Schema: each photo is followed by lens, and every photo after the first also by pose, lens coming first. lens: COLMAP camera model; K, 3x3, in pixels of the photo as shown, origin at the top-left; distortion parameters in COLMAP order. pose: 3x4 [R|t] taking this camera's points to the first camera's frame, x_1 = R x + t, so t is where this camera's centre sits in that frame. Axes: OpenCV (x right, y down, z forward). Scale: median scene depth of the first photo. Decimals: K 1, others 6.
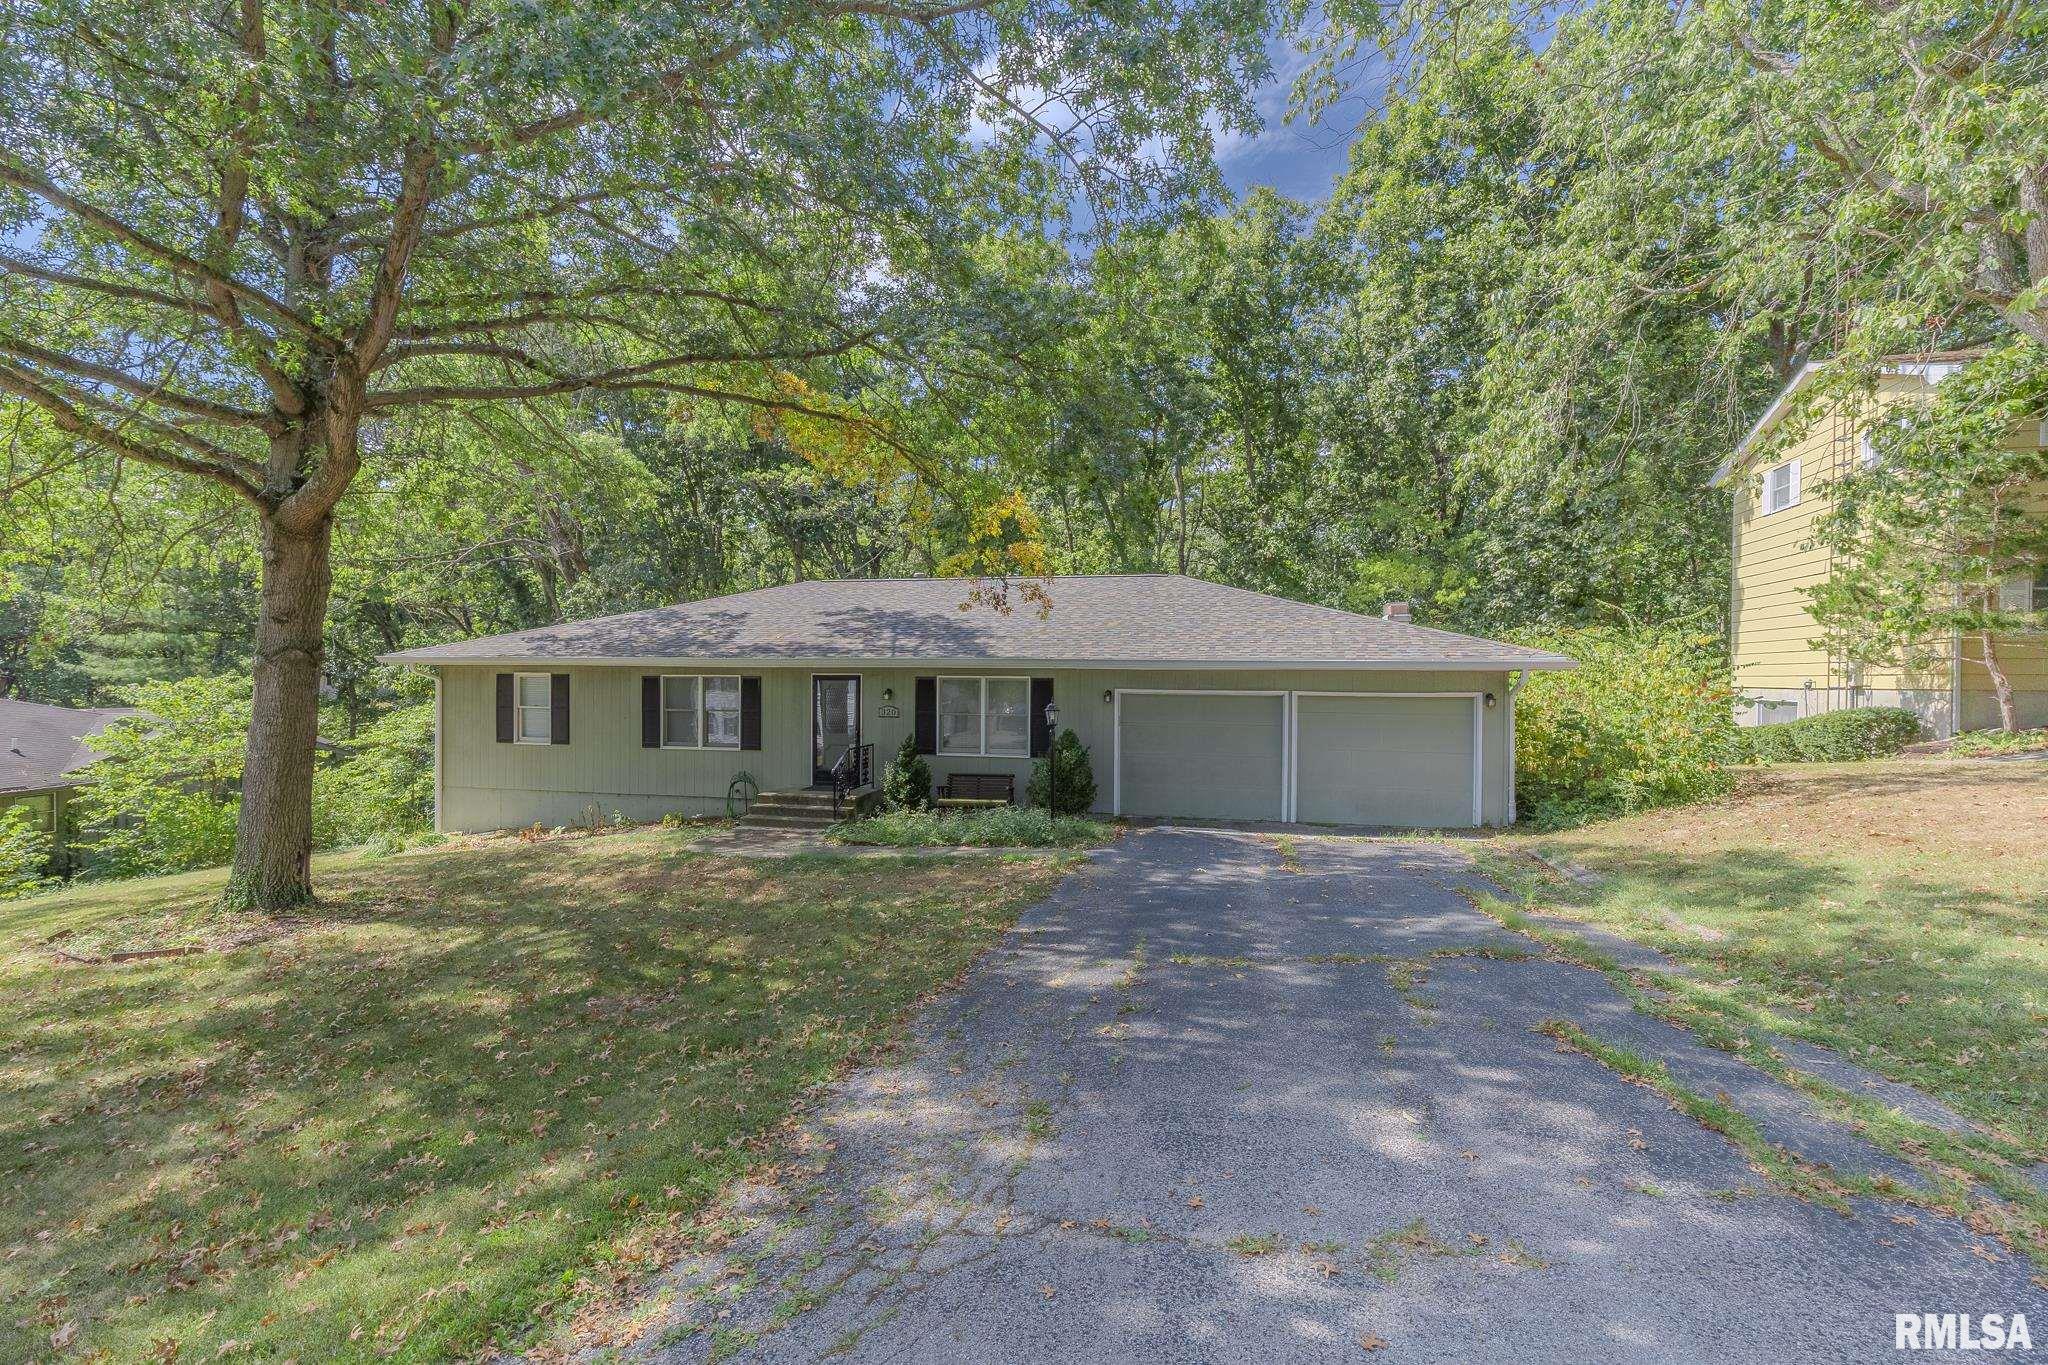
lens RADIAL K [[927.1, 0, 1020.2], [0, 927.1, 670.5], [0, 0, 1]] dist [0.012546, -0.002202]
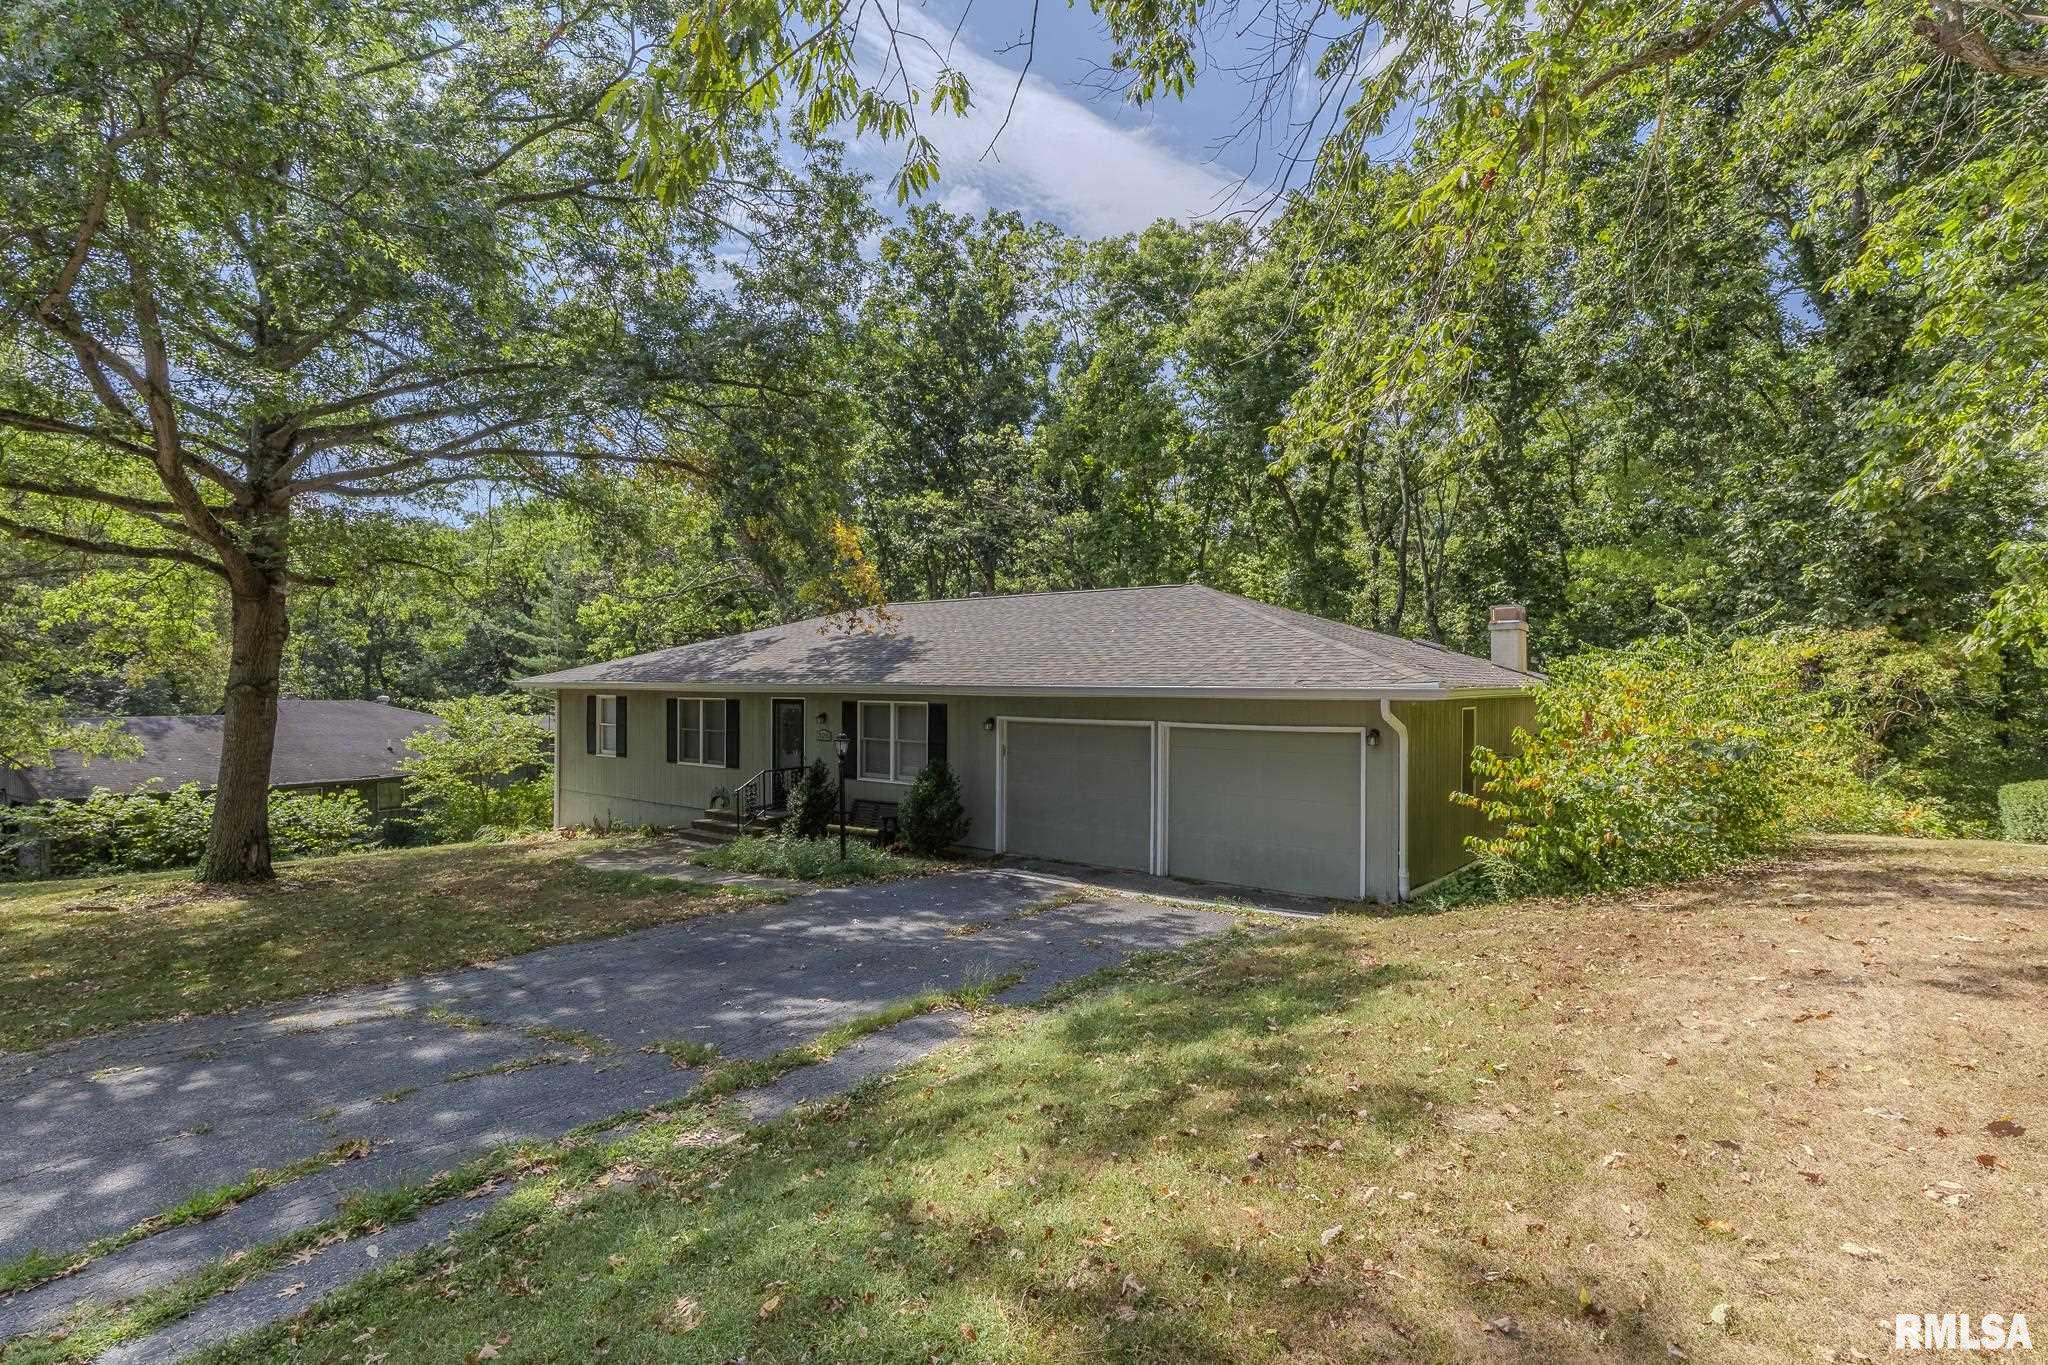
lens RADIAL K [[927.1, 0, 1012.8], [0, 927.1, 679.4], [0, 0, 1]] dist [0.012546, -0.002202]
pose [[0.914114, -0.005998, -0.405413, 0.487316], [0.006376, 0.999980, -0.000419, -0.016514], [0.405408, -0.002202, 0.914133, 0.147718]]
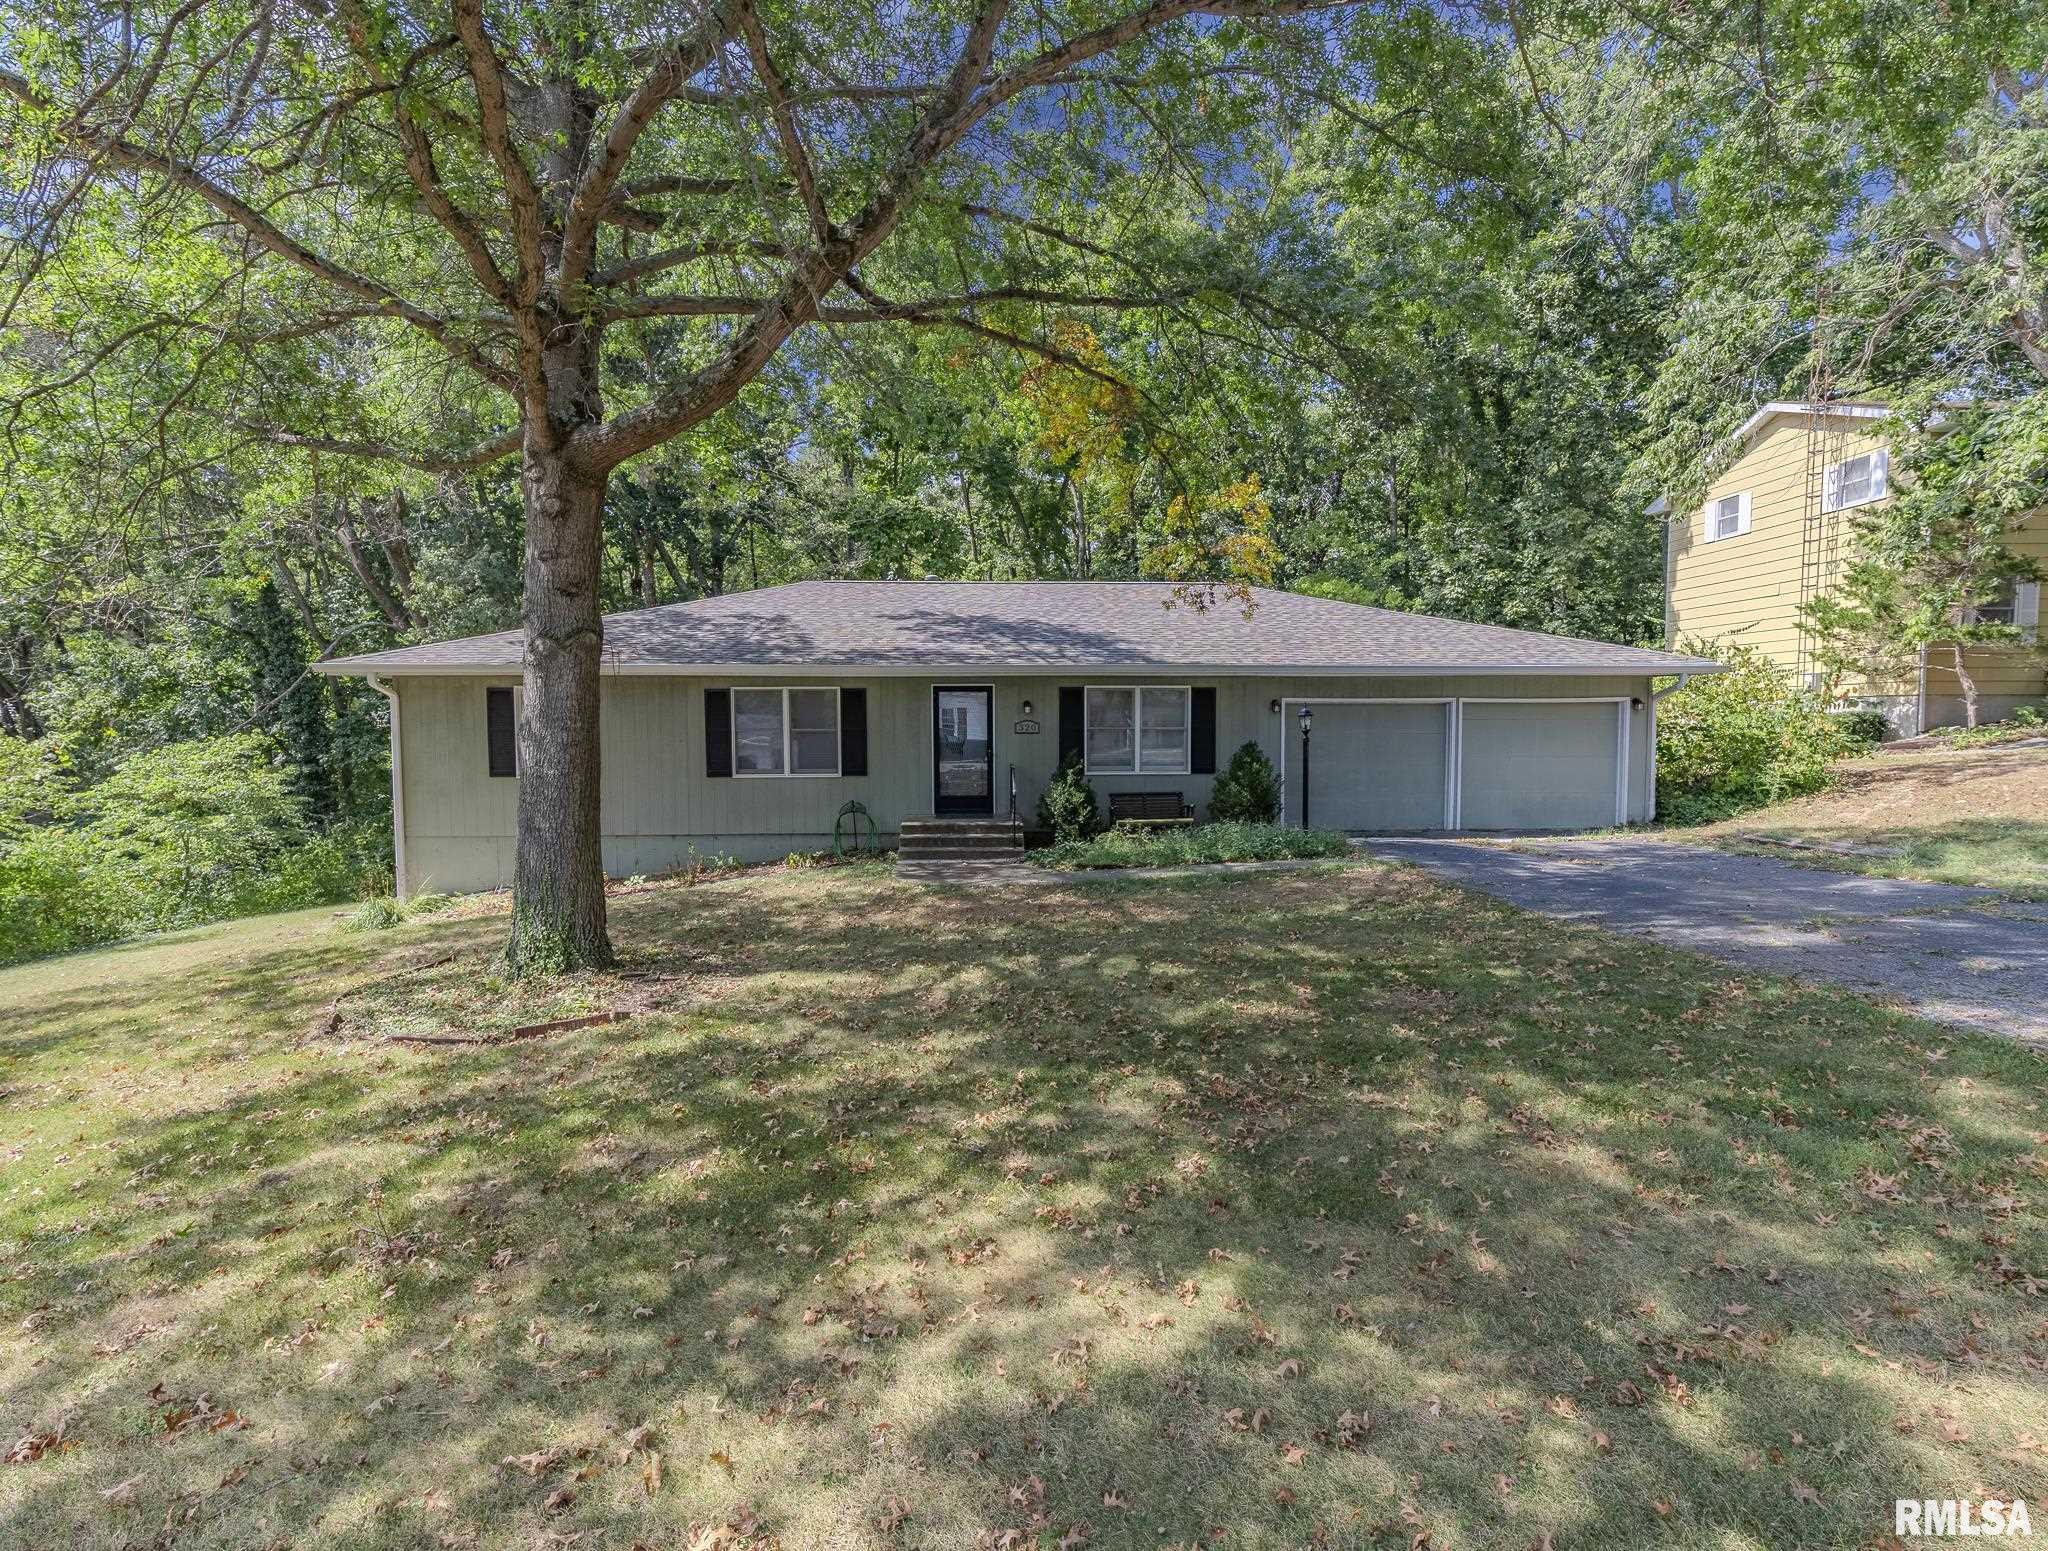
lens RADIAL K [[1043.0, 0, 1033.2], [0, 1043.0, 783.0], [0, 0, 1]] dist [0.002037, 0.000355]
pose [[0.960609, -0.027814, 0.276508, -0.424881], [0.008048, 0.997346, 0.072362, 0.026862], [-0.277787, -0.067286, 0.958283, 0.051554]]
